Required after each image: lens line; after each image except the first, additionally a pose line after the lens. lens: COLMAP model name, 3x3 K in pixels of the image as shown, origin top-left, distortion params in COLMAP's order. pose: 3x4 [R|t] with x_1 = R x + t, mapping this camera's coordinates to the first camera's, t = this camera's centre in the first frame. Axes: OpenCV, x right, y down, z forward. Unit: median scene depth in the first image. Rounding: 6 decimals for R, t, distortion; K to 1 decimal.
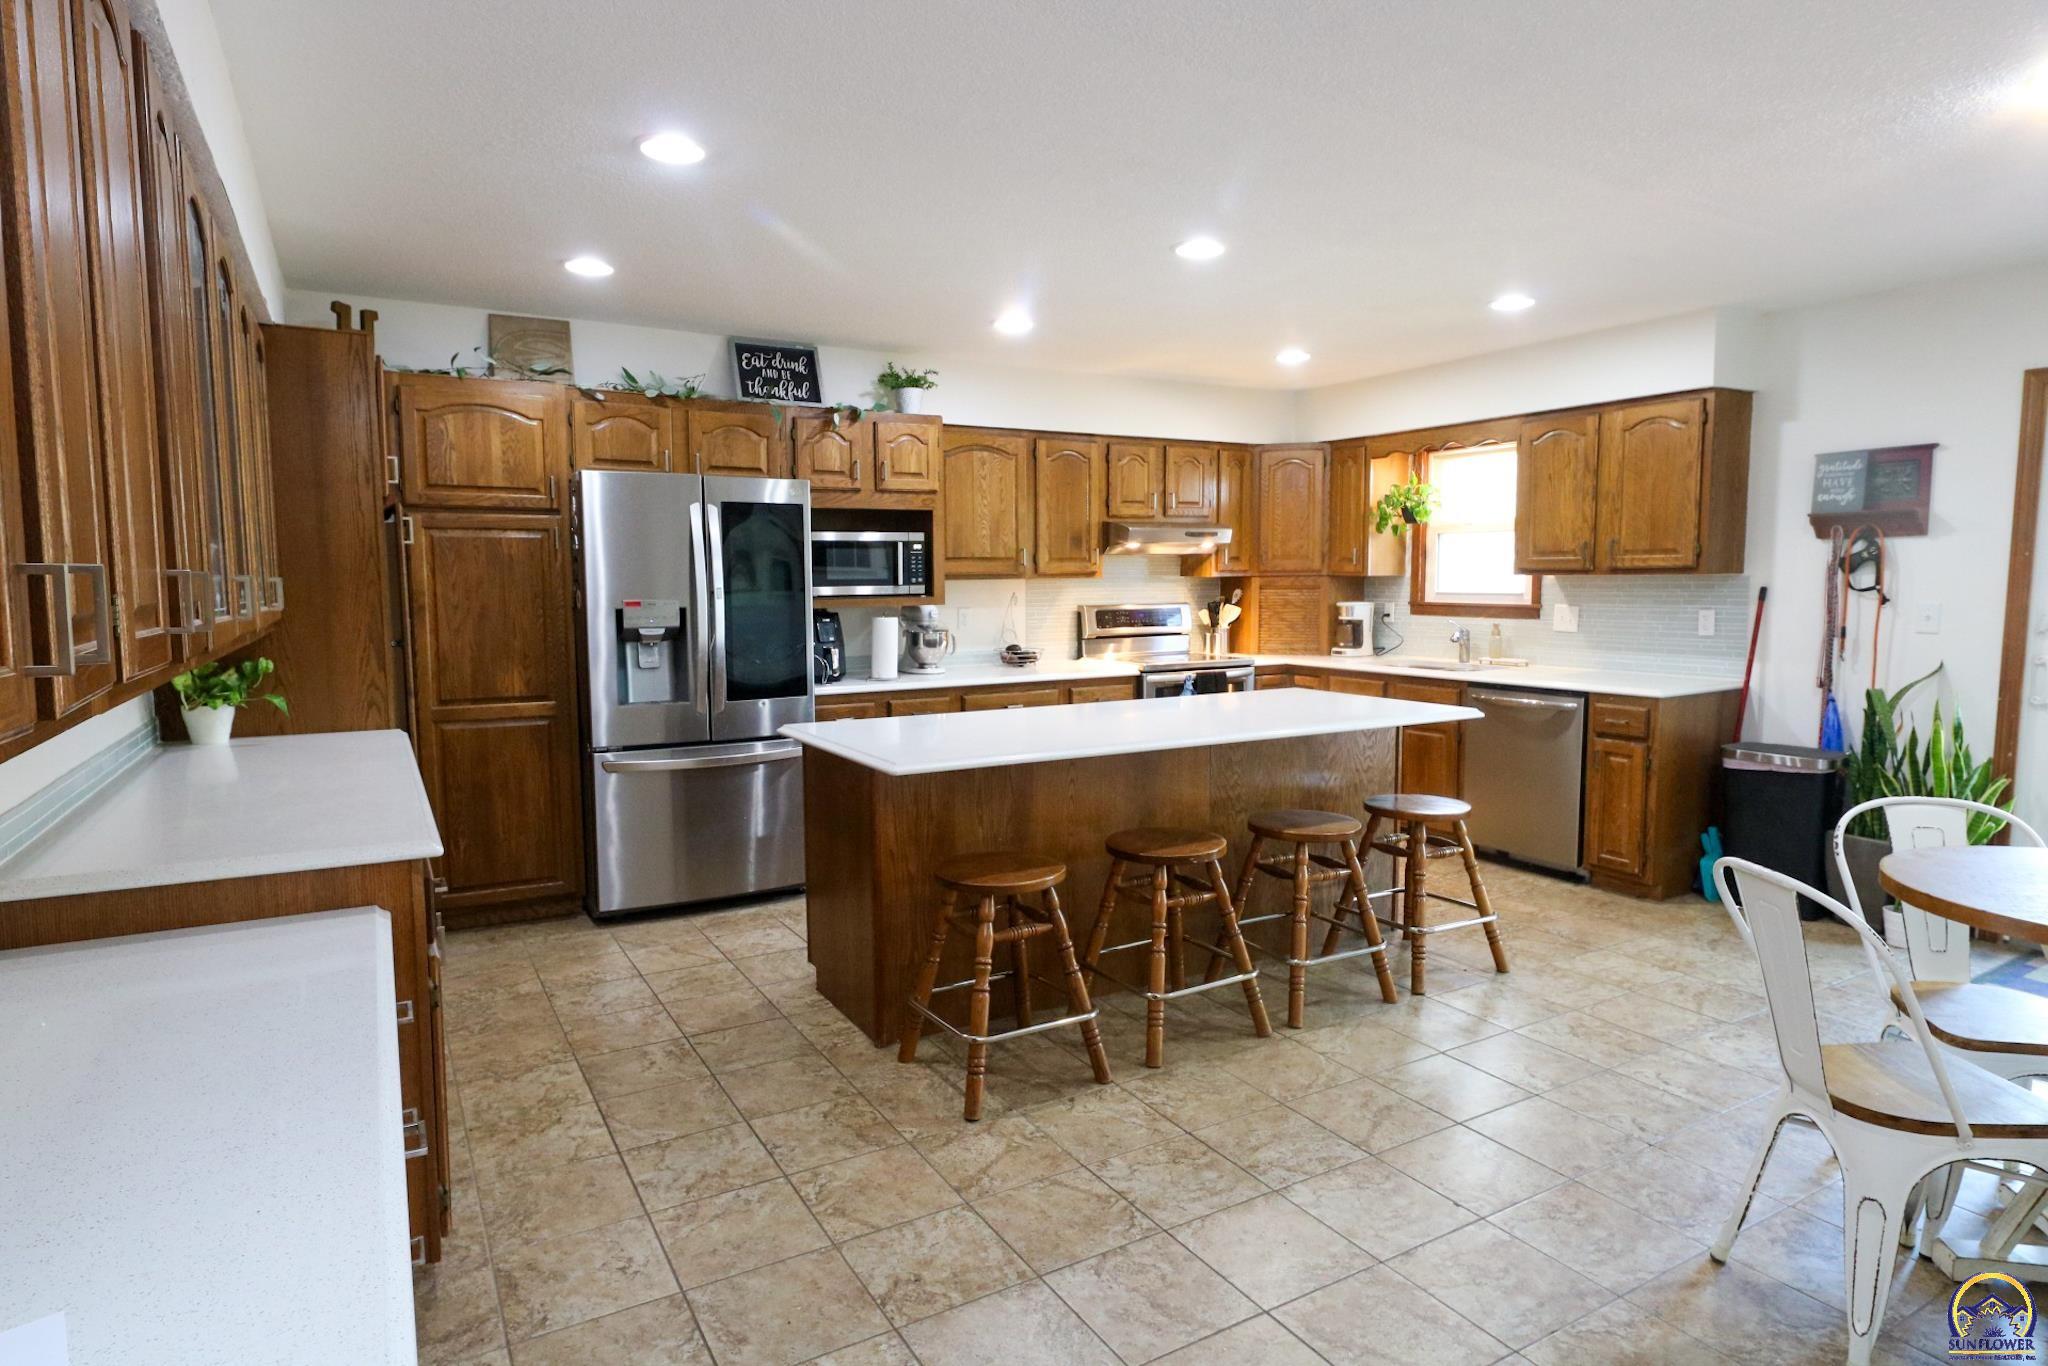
lens RADIAL K [[1139.0, 0, 1028.1], [0, 1139.0, 688.0], [0, 0, 1]] dist [0.005079, -0.000927]
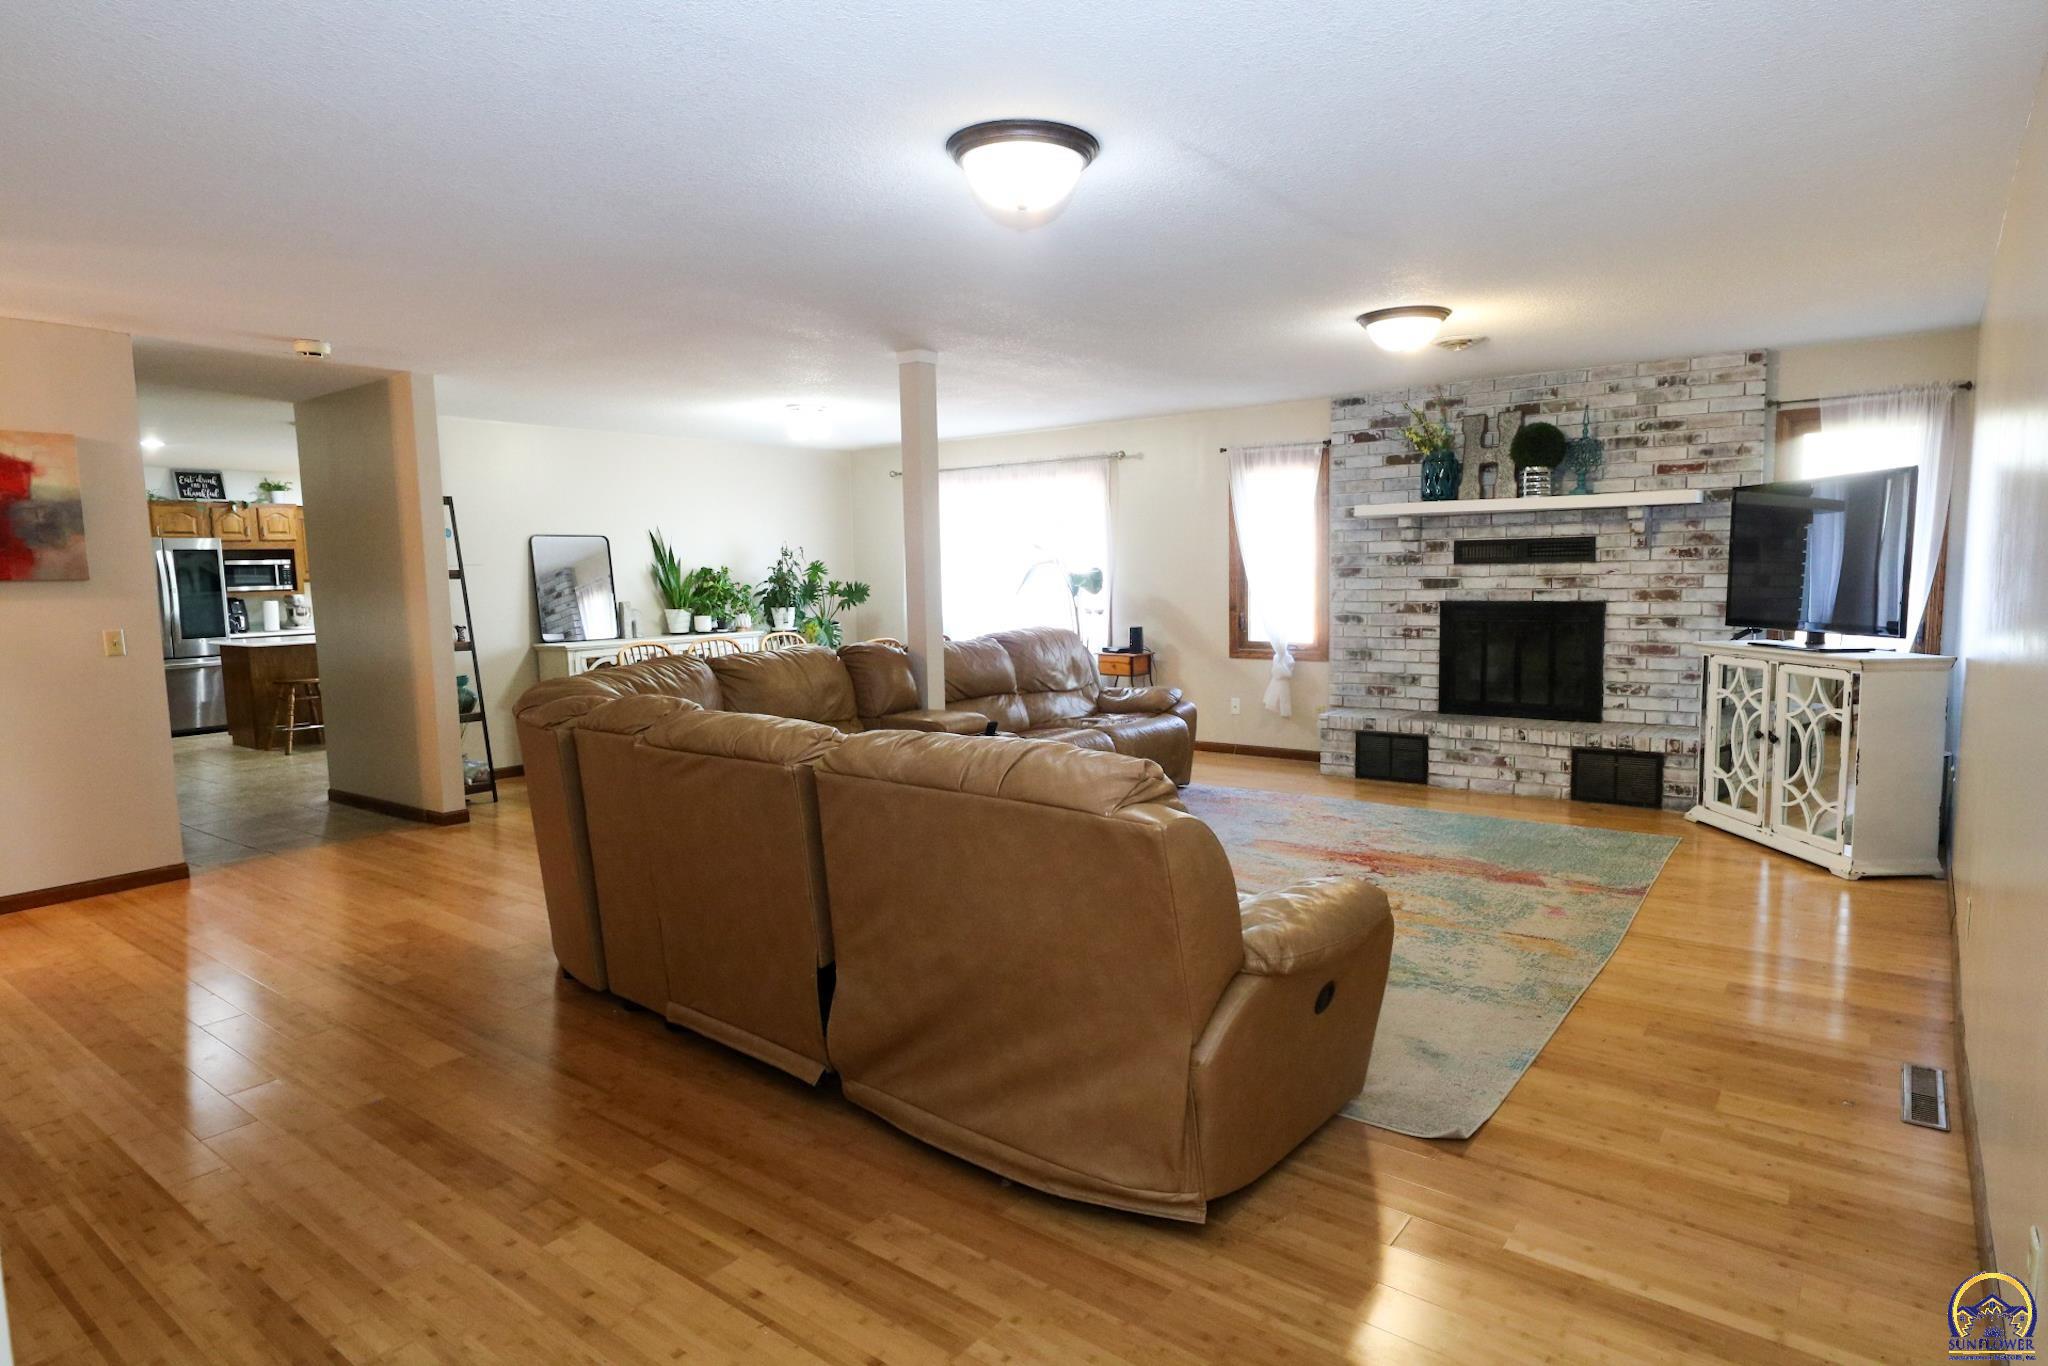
lens RADIAL K [[1139.0, 0, 1028.1], [0, 1139.0, 688.0], [0, 0, 1]] dist [0.005079, -0.000927]
pose [[0.919188, -0.050321, 0.390590, 0.341004], [0.048423, 0.998719, 0.014714, 0.139334], [-0.390830, 0.005389, 0.920447, -1.526172]]
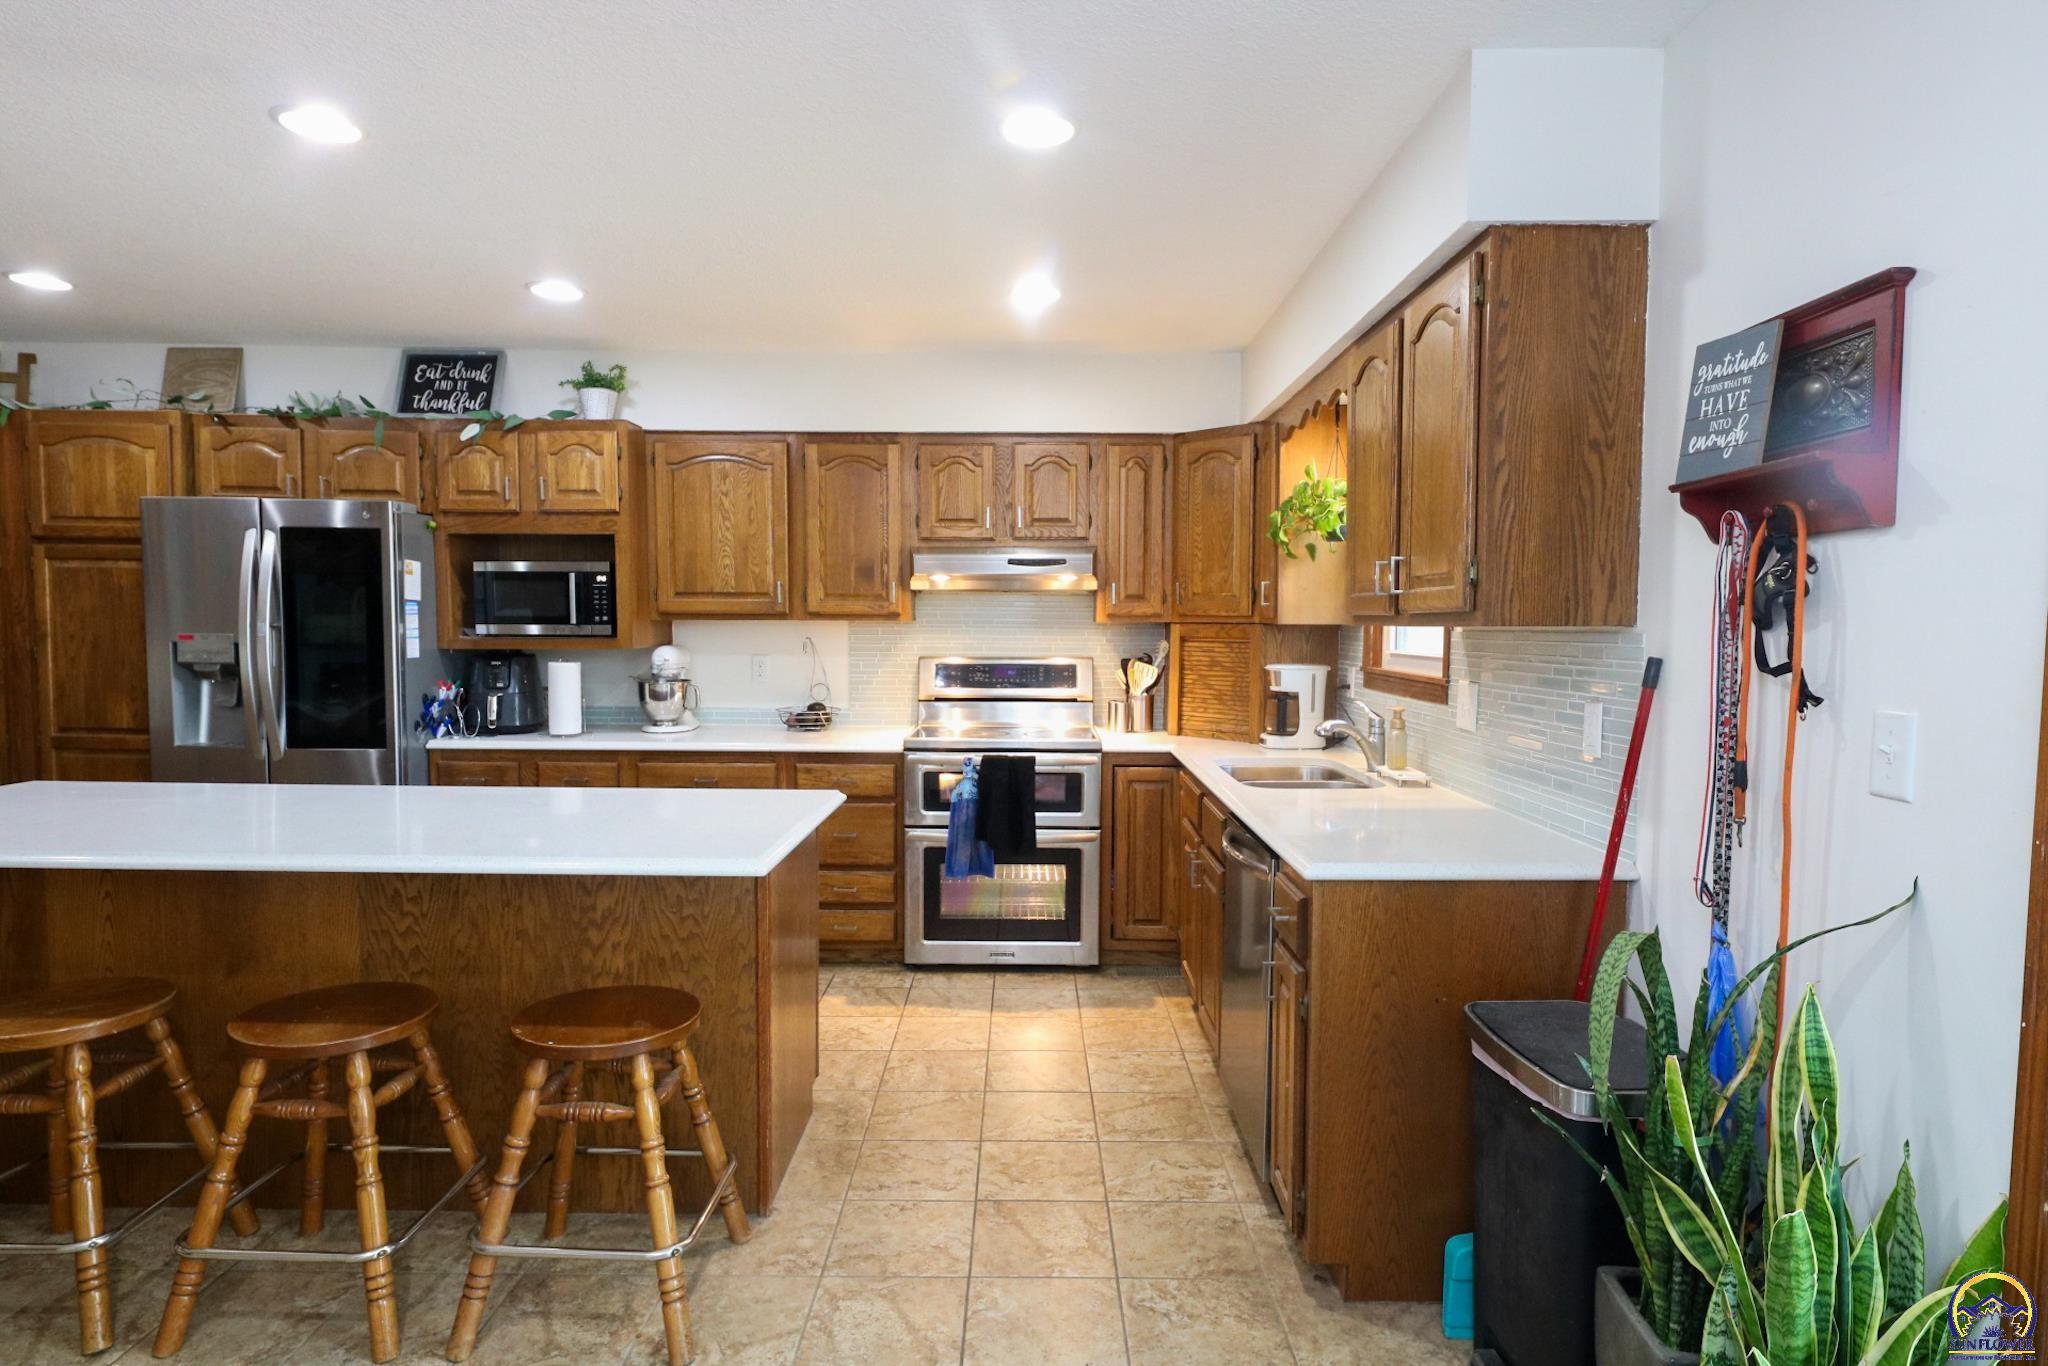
lens RADIAL K [[1139.0, 0, 1028.1], [0, 1139.0, 688.0], [0, 0, 1]] dist [0.005079, -0.000927]
pose [[0.859912, 0.044329, -0.508514, 0.628071], [-0.065067, 0.997614, -0.023065, -0.048164], [0.506278, 0.052921, 0.860745, 0.472220]]
